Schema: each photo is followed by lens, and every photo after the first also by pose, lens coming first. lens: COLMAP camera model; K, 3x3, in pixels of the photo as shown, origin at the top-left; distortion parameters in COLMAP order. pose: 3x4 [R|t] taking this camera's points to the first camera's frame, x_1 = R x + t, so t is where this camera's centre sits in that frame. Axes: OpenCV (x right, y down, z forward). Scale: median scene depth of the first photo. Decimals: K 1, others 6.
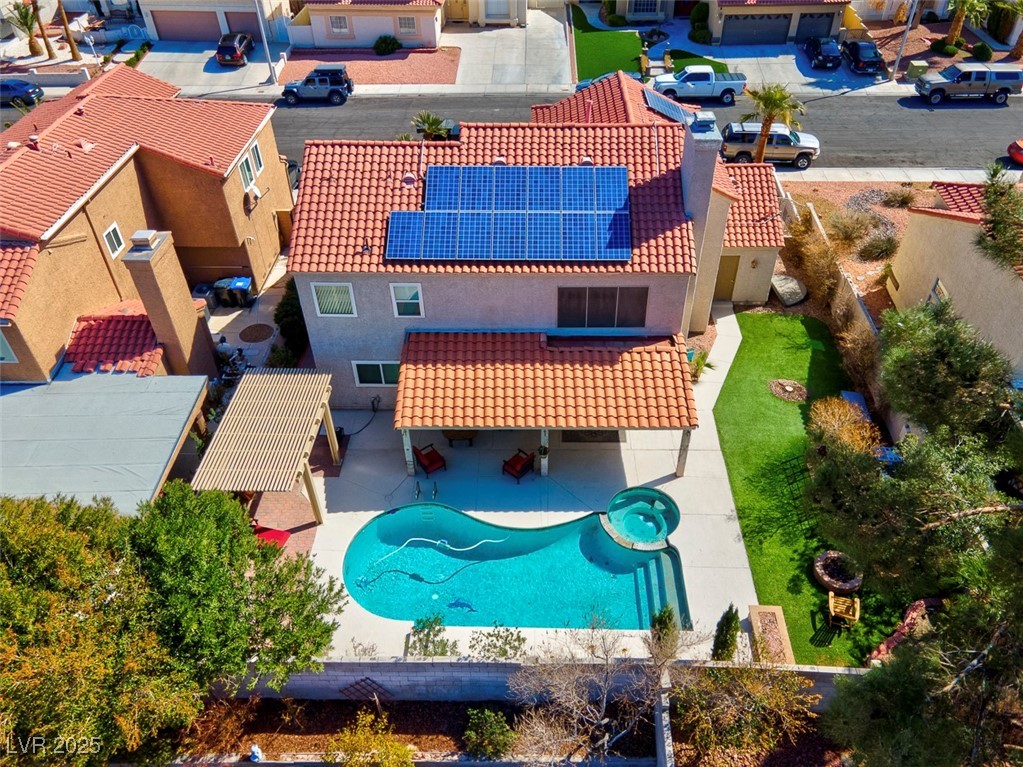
lens RADIAL K [[760.4, 0, 511.5], [0, 760.4, 383.5], [0, 0, 1]] dist [0.049010, -0.000069]
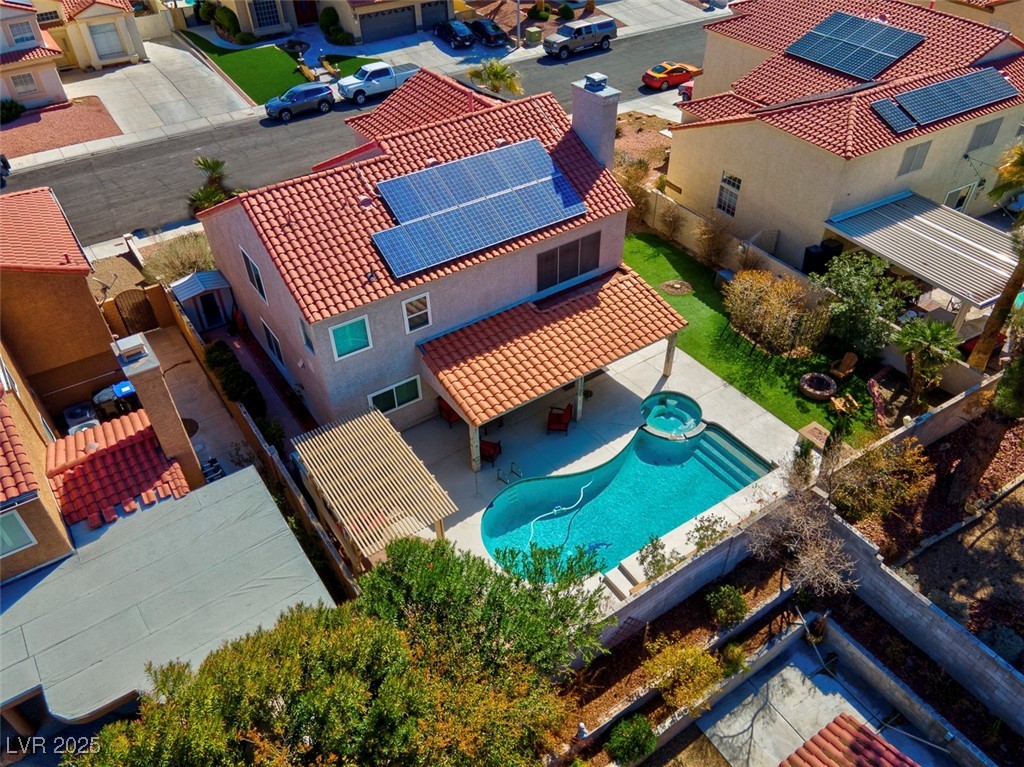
lens RADIAL K [[761.2, 0, 512.0], [0, 761.2, 383.5], [0, 0, 1]] dist [0.049010, -0.000069]
pose [[0.818200, -0.375026, 0.435779, -0.486367], [0.378484, 0.921901, 0.082753, -0.055903], [-0.432780, 0.097227, 0.896241, 0.042073]]
